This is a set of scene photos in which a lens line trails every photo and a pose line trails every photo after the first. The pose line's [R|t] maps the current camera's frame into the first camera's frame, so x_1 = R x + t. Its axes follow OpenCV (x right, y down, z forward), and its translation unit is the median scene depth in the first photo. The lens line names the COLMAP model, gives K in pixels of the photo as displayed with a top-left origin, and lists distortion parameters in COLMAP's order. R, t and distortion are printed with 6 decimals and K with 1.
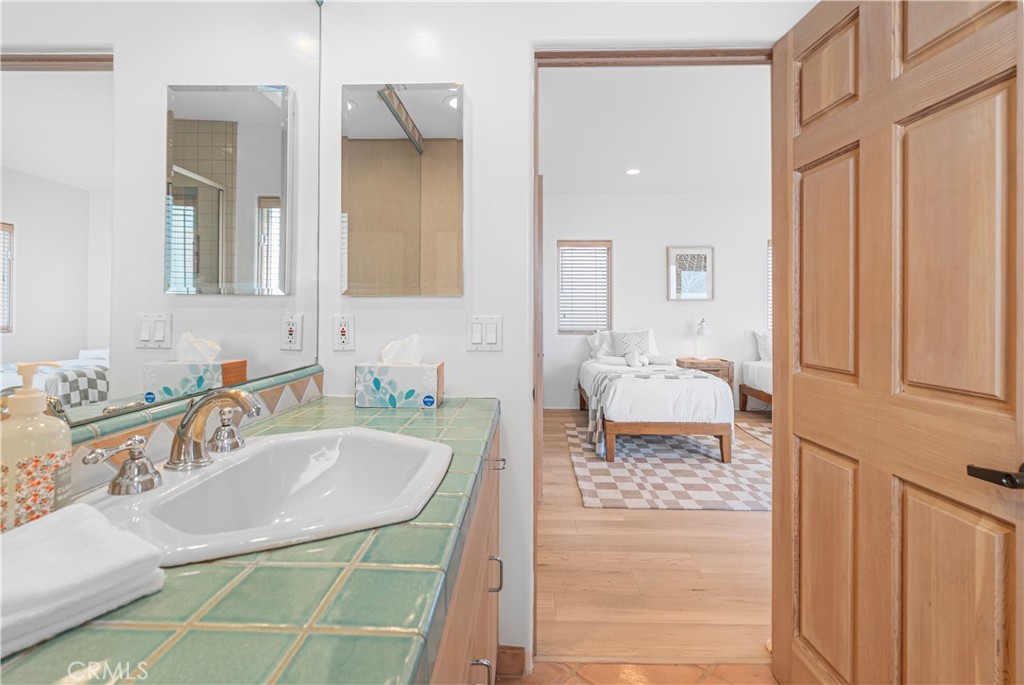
lens RADIAL K [[478.1, 0, 511.5], [0, 478.1, 312.9], [0, 0, 1]] dist [0.001761, 0.000148]
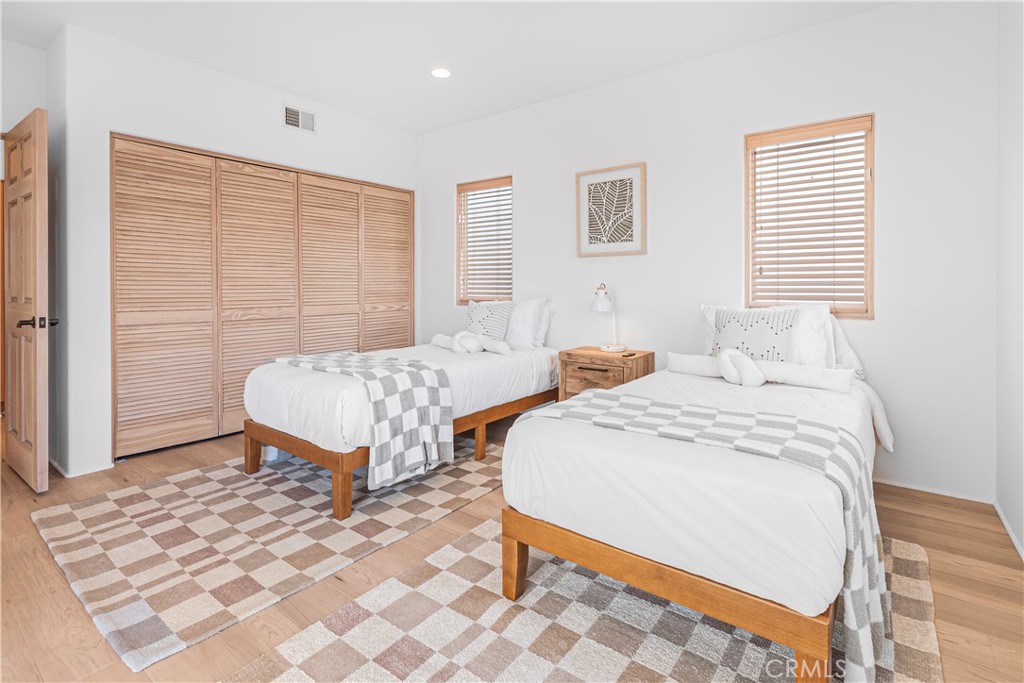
lens RADIAL K [[488.1, 0, 509.3], [0, 488.1, 284.7], [0, 0, 1]] dist [-0.001282, -0.000119]
pose [[0.810729, -0.001622, -0.585419, 0.693776], [0.001625, 0.999999, -0.000519, 0.013702], [0.585419, -0.000530, 0.810731, 0.441142]]
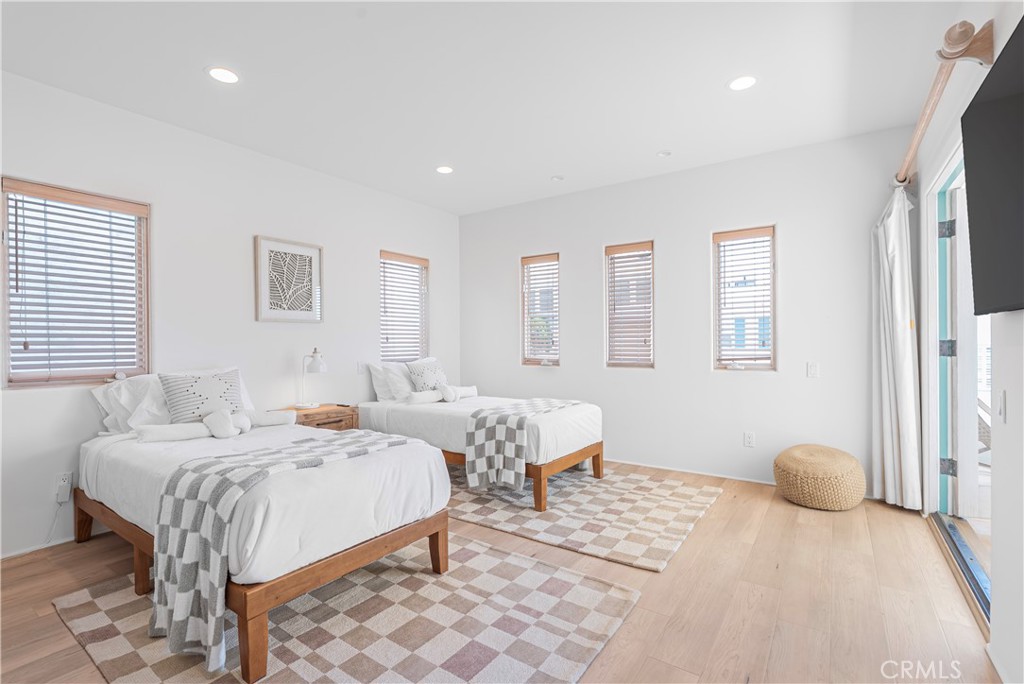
lens RADIAL K [[472.9, 0, 512.0], [0, 472.9, 345.5], [0, 0, 1]] dist [0.001044, 0.000183]
pose [[0.547065, -0.009398, 0.837037, -0.014854], [0.008667, 0.999947, 0.005562, 0.006998], [-0.837045, 0.004212, 0.547117, 0.406073]]
